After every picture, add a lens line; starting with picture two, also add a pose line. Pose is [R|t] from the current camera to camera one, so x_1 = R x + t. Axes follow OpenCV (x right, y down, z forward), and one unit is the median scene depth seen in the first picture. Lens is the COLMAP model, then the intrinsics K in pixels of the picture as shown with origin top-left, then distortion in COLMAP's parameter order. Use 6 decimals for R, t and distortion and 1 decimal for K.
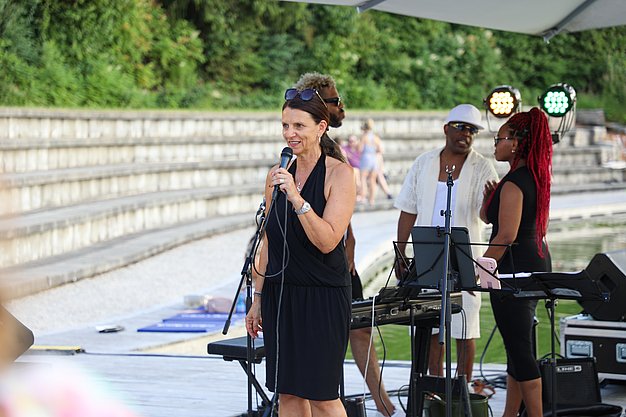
lens RADIAL K [[1856.4, 0, 313.0], [0, 1856.4, 208.5], [0, 0, 1]] dist [0.806088, -1.369663]
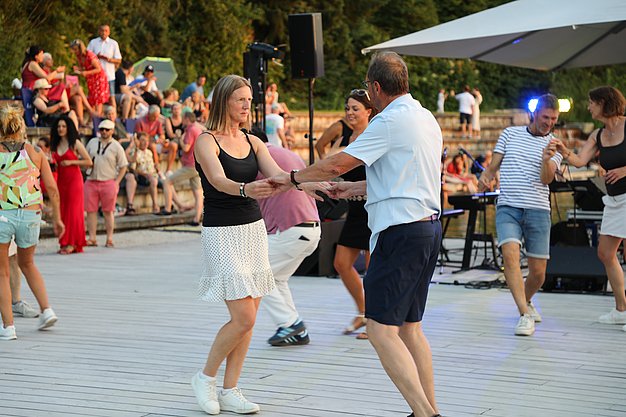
lens RADIAL K [[1438.5, 0, 313.0], [0, 1438.5, 208.5], [0, 0, 1]] dist [0.536365, 0.075188]
pose [[0.999971, 0.005774, 0.004922, -0.038915], [-0.005842, 0.999886, 0.013902, 0.008974], [-0.004841, -0.013931, 0.999891, -0.150629]]
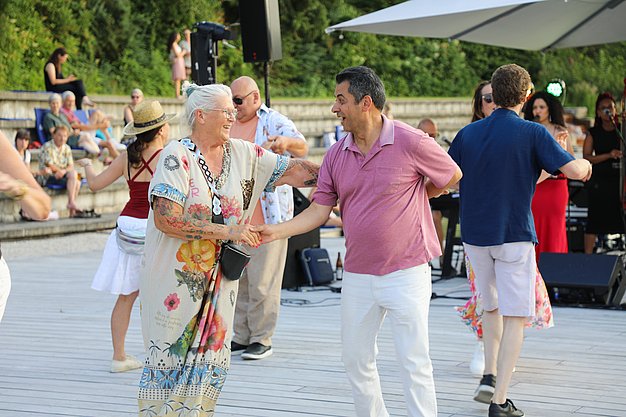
lens RADIAL K [[1485.3, 0, 313.0], [0, 1485.3, 208.5], [0, 0, 1]] dist [0.613060, -0.766964]
pose [[0.999864, -0.006771, 0.015062, -0.033183], [0.006460, 0.999767, 0.020597, 0.006930], [-0.015198, -0.020497, 0.999674, -0.117996]]
